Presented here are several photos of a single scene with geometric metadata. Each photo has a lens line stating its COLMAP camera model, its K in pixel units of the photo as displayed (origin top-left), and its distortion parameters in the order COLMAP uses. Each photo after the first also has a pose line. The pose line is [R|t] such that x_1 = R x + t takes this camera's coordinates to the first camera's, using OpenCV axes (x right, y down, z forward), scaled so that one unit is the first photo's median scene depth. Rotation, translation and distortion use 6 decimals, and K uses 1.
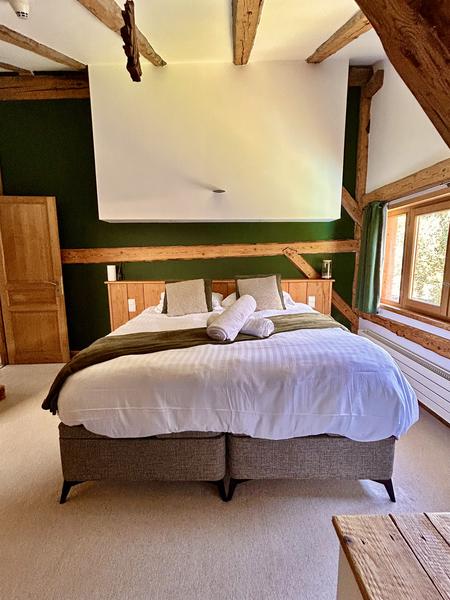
lens RADIAL K [[276.9, 0, 225.0], [0, 276.9, 300.0], [0, 0, 1]] dist [0.000573, 0.000217]
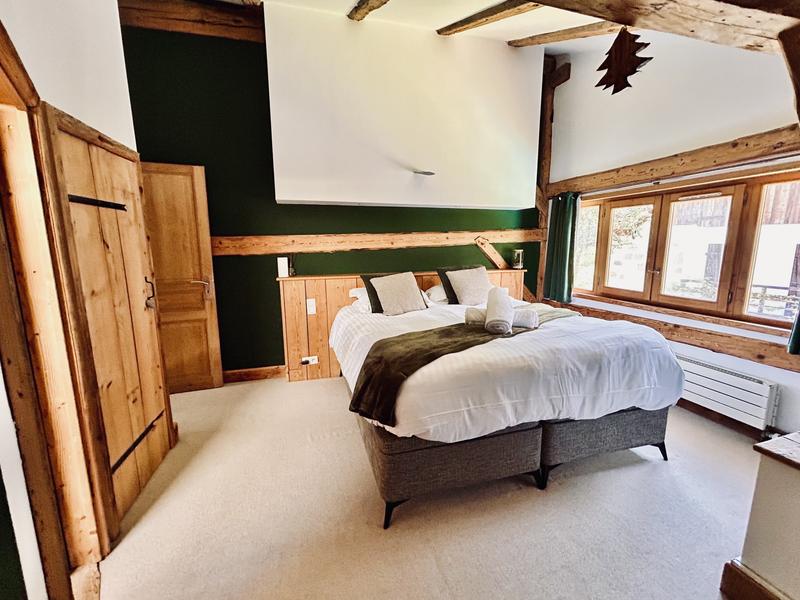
lens RADIAL K [[336.0, 0, 400.0], [0, 336.0, 300.0], [0, 0, 1]] dist [0.000513, 0.000035]
pose [[0.960348, -0.045096, 0.275133, -0.394556], [0.043078, 0.998982, 0.013375, -0.002042], [-0.275456, -0.000993, 0.961313, -0.018271]]
